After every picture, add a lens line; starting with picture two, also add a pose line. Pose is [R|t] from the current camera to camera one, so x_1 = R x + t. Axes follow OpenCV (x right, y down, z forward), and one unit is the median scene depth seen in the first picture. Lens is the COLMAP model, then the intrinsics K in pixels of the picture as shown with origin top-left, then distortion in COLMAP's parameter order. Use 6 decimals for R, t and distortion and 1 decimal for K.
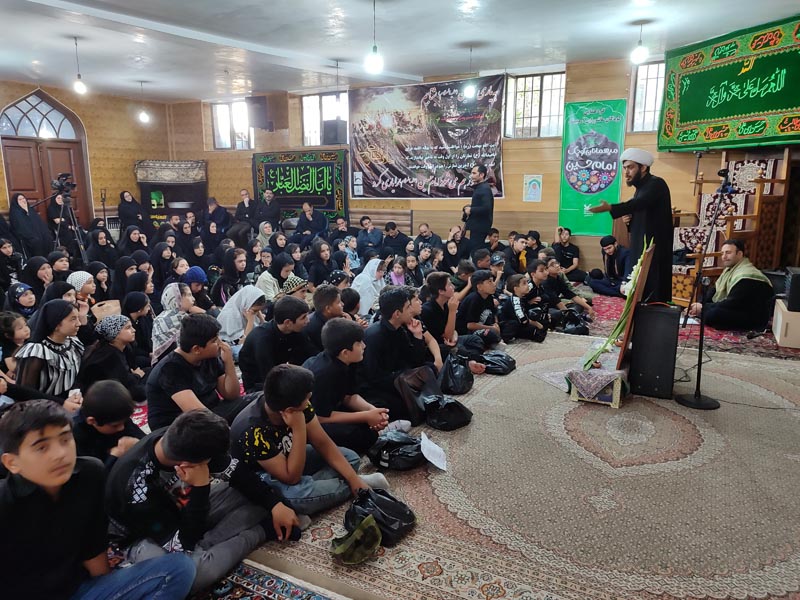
lens RADIAL K [[586.6, 0, 400.1], [0, 586.6, 300.2], [0, 0, 1]] dist [0.012257, -0.006623]
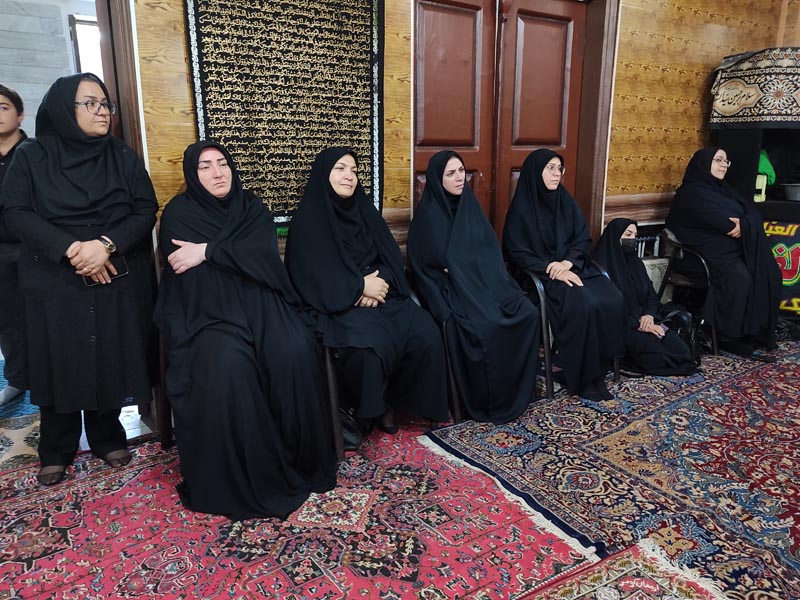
lens RADIAL K [[586.6, 0, 398.3], [0, 586.6, 298.9], [0, 0, 1]] dist [0.012257, -0.006623]
pose [[0.876505, 0.116580, -0.467064, -0.514436], [-0.092777, 0.992953, 0.073735, -0.126786], [0.472368, -0.021296, 0.881144, 0.718150]]
